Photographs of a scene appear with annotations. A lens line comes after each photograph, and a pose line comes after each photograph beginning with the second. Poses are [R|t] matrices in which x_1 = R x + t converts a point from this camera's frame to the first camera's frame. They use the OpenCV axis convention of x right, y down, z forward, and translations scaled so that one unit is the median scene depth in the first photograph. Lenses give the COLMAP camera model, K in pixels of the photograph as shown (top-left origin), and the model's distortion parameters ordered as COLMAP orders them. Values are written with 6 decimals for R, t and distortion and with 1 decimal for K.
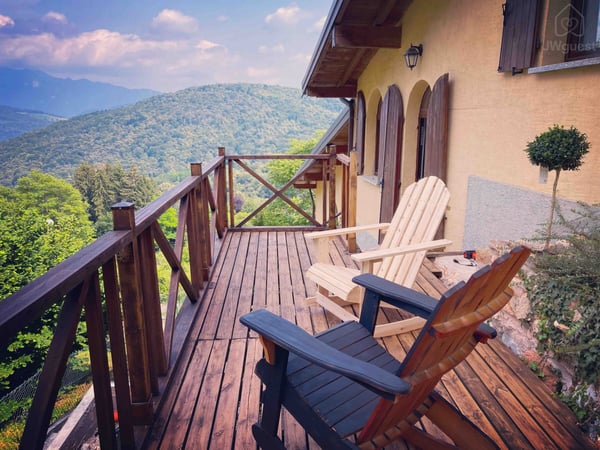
lens RADIAL K [[473.5, 0, 300.0], [0, 473.5, 225.0], [0, 0, 1]] dist [-0.005355, -0.005812]
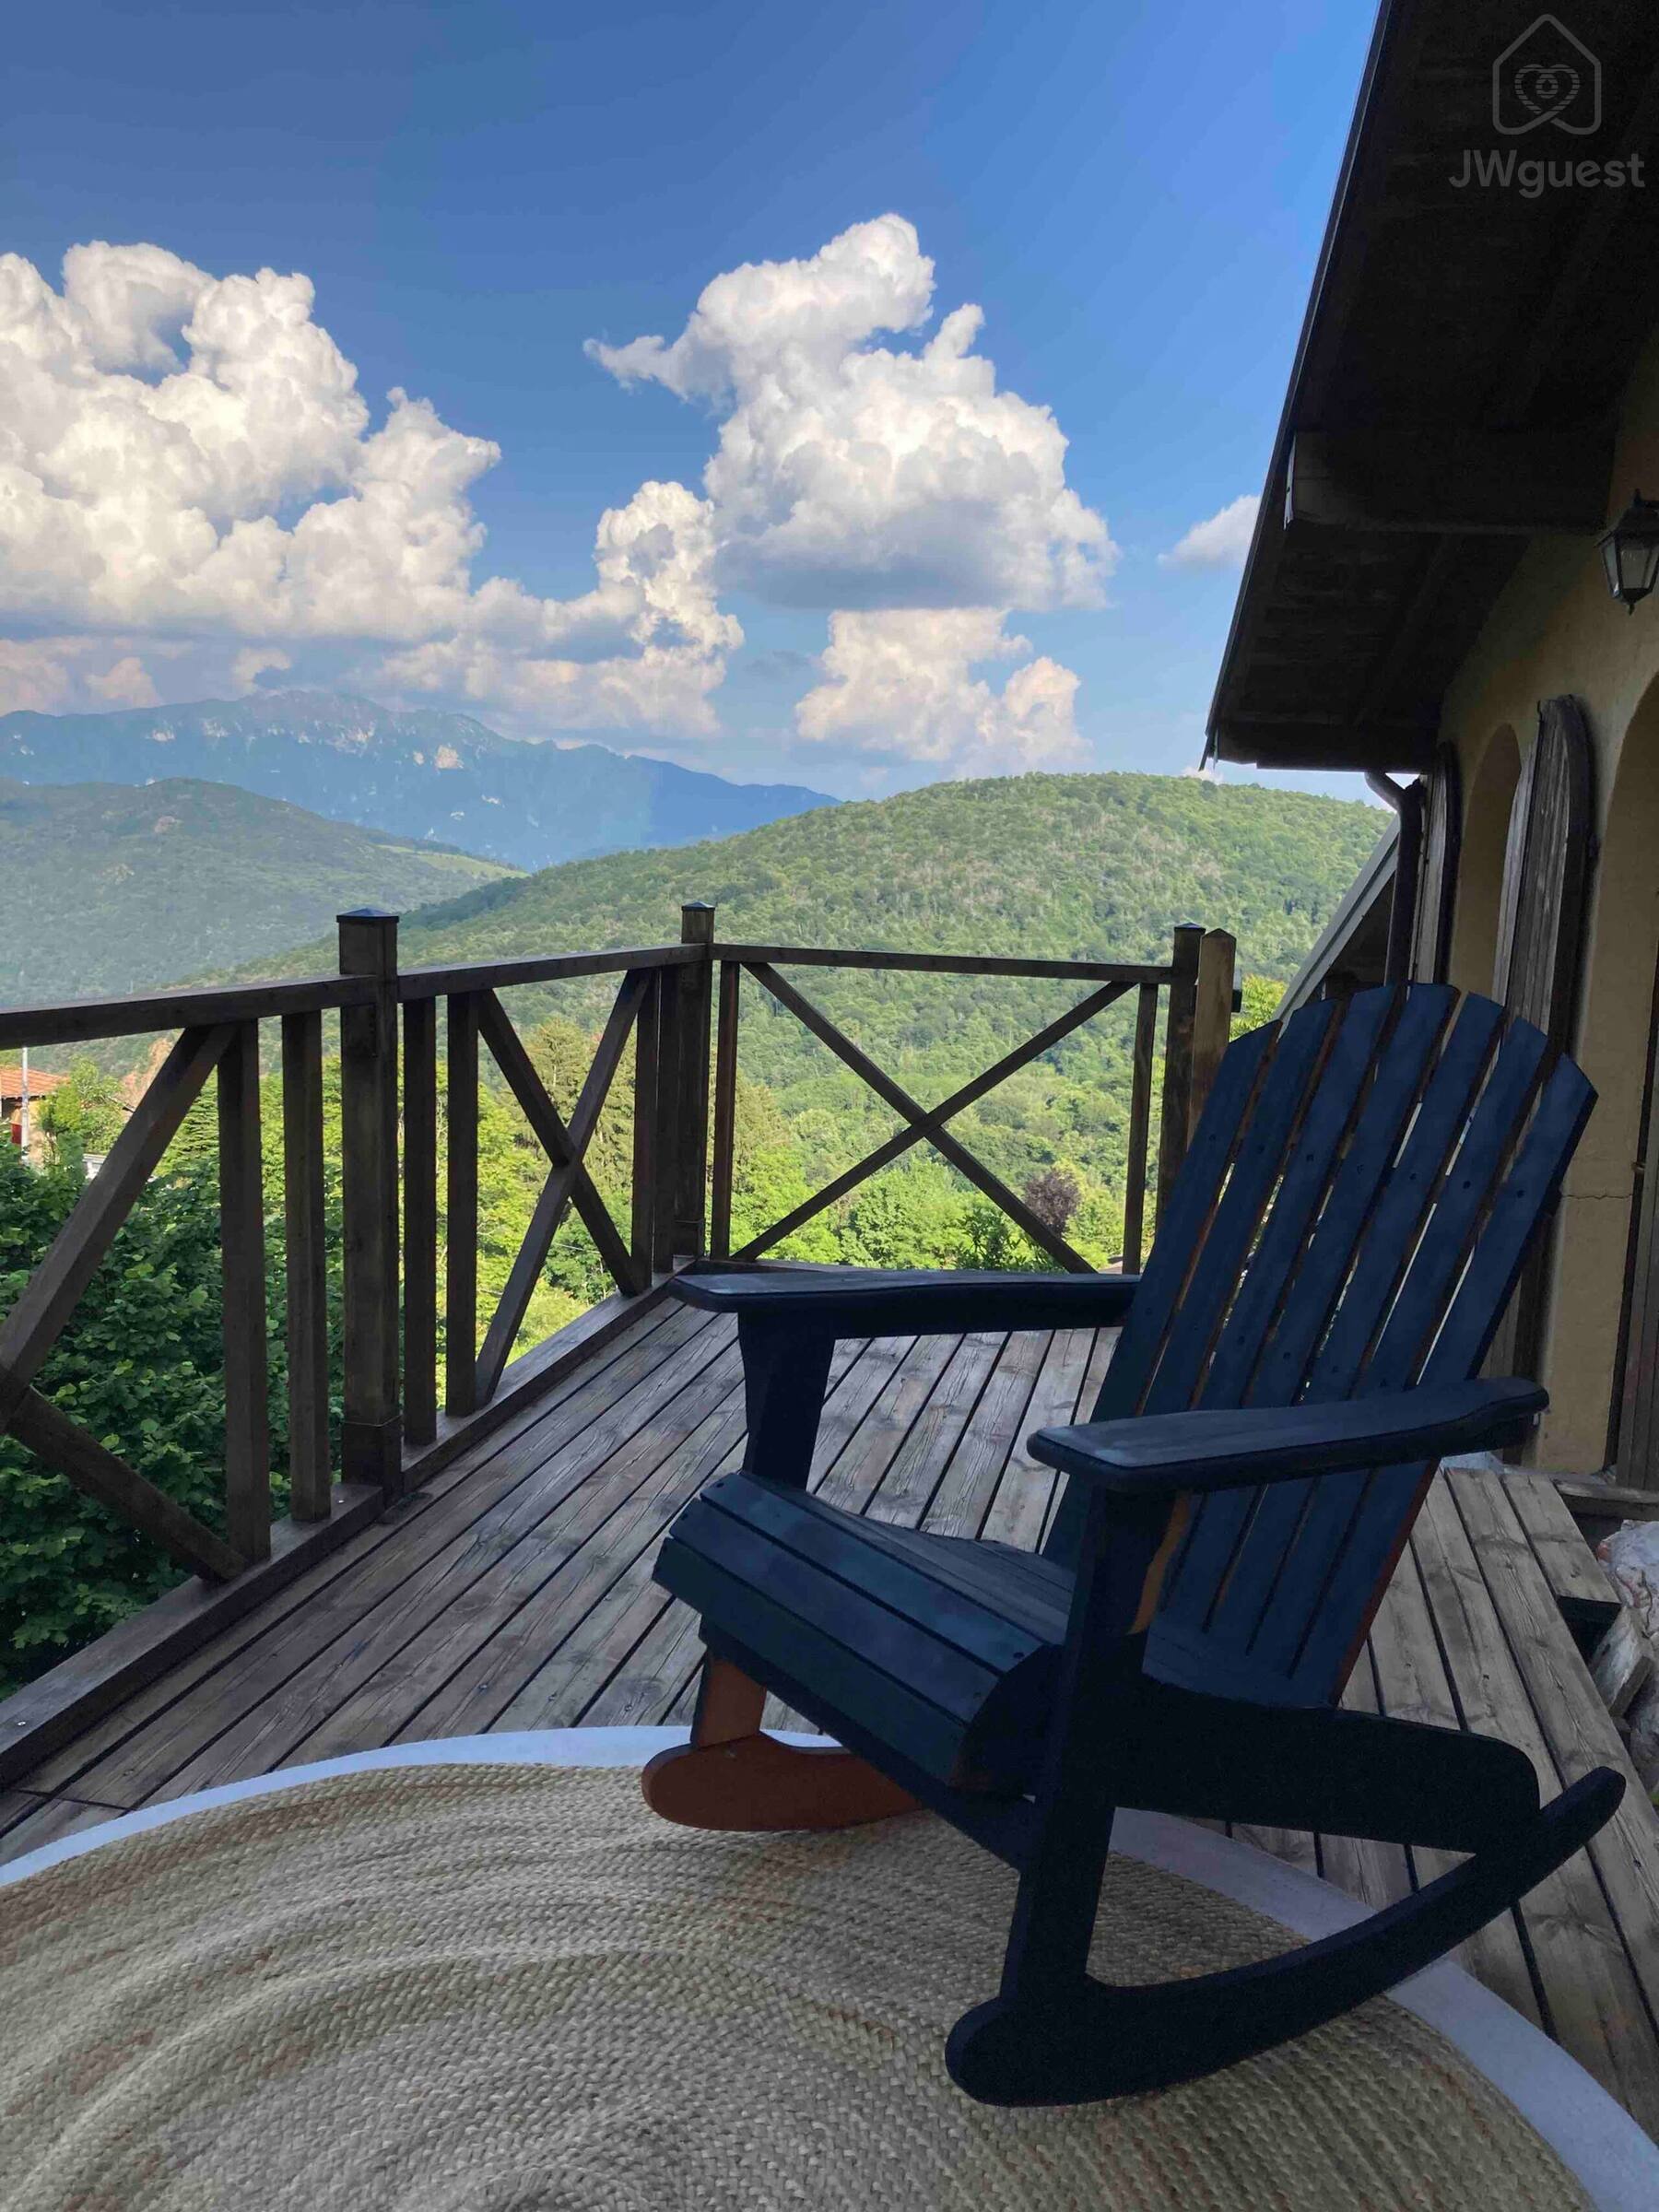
lens RADIAL K [[1704.1, 0, 829.5], [0, 1704.1, 1106.0], [0, 0, 1]] dist [0.002603, -0.056797]
pose [[0.954509, 0.076434, -0.288219, 0.086450], [-0.106427, 0.990253, -0.089851, 0.001161], [0.278542, 0.116438, 0.953340, 0.132442]]
